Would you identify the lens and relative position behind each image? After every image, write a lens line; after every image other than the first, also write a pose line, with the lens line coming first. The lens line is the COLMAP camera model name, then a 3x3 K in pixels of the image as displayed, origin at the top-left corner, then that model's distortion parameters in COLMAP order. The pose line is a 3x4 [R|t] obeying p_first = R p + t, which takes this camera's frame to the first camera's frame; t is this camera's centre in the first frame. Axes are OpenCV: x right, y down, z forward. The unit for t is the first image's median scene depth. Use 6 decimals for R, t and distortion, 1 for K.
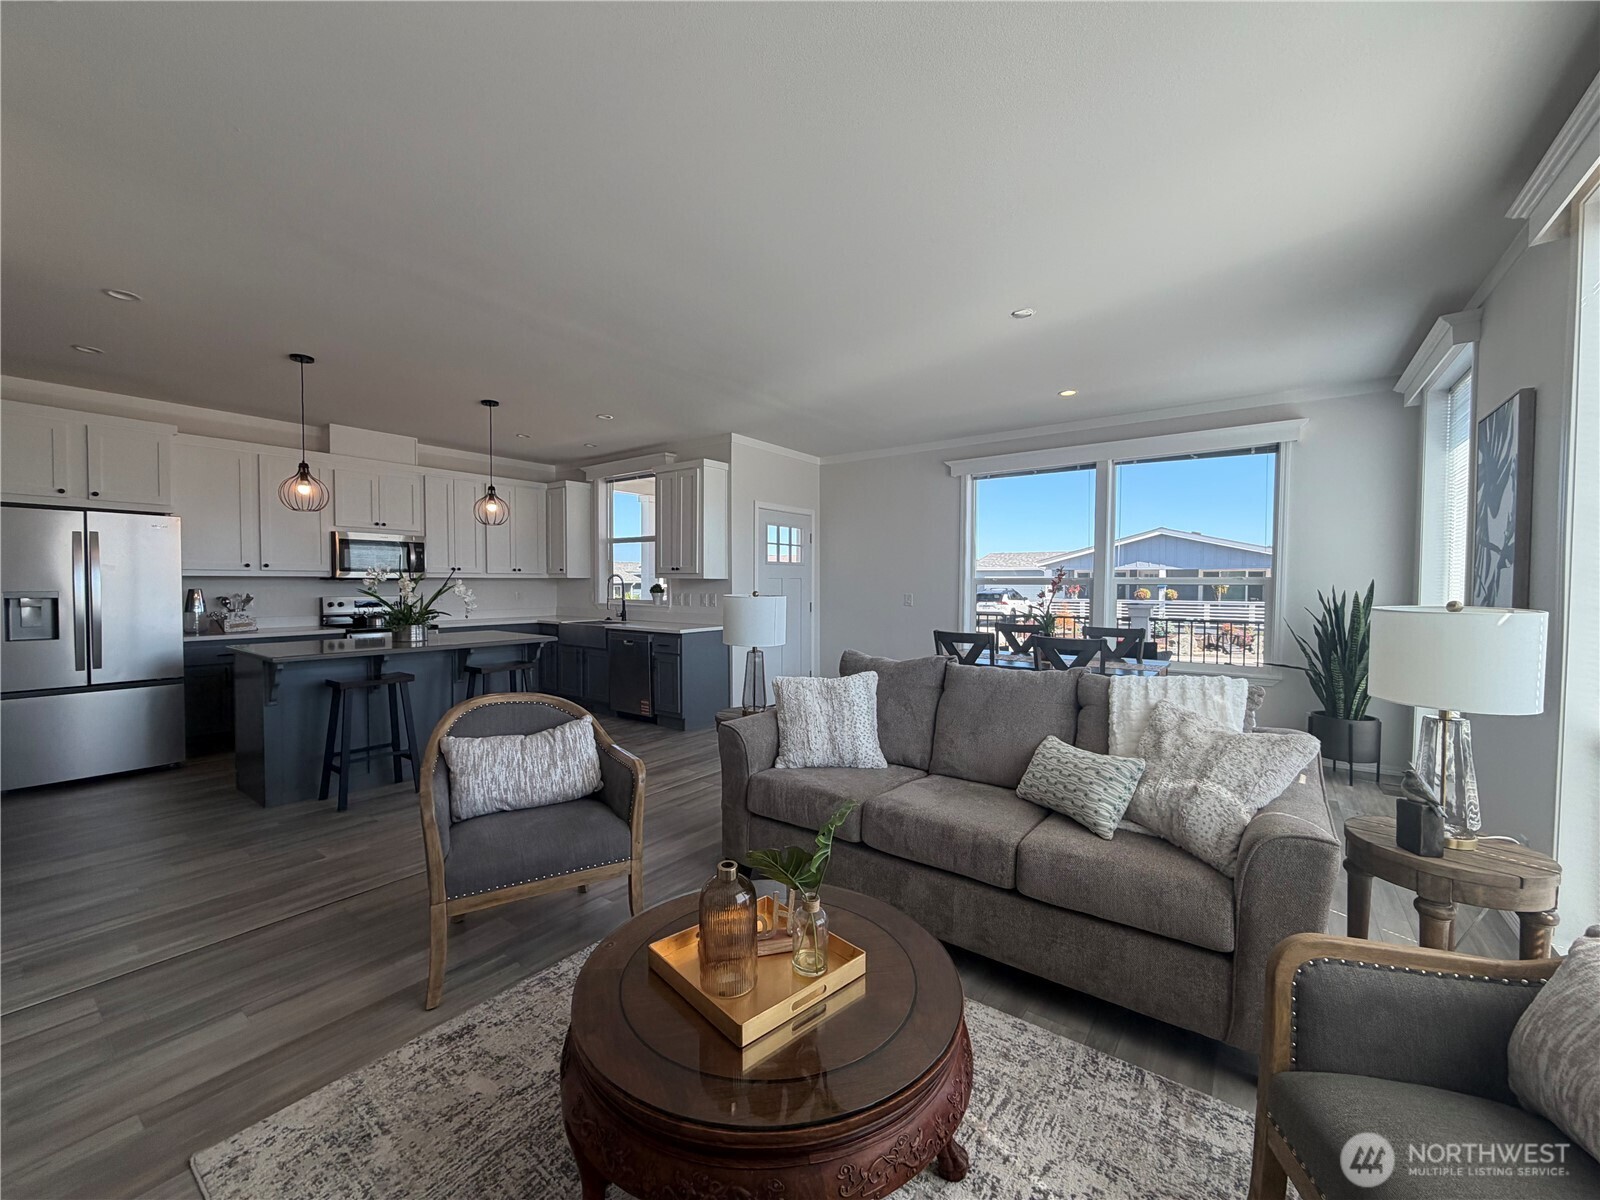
lens RADIAL K [[635.2, 0, 793.5], [0, 635.2, 596.3], [0, 0, 1]] dist [-0.001606, 0.000346]
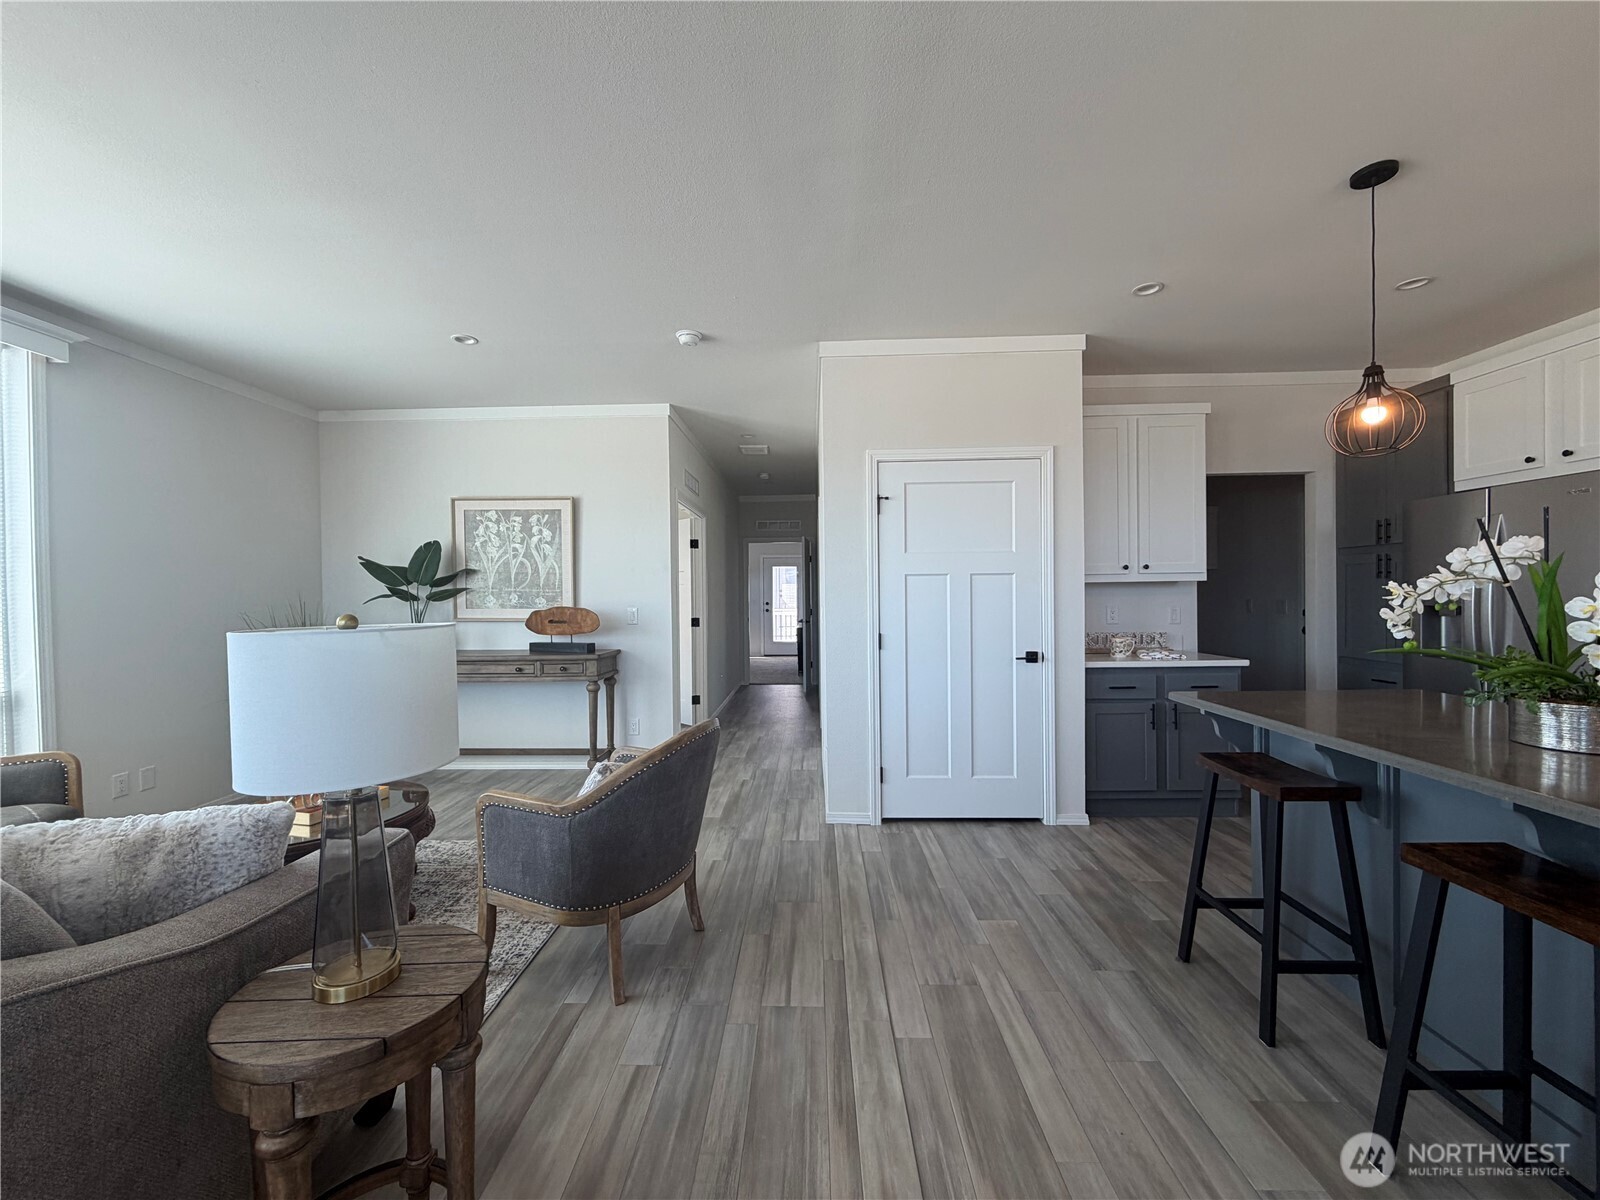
lens RADIAL K [[635.2, 0, 792.7], [0, 635.2, 600.9], [0, 0, 1]] dist [-0.001606, 0.000346]
pose [[-0.821418, 0.011613, -0.570209, -0.037373], [-0.004203, 0.999642, 0.026413, -0.014821], [0.570312, 0.024092, -0.821075, 0.839584]]
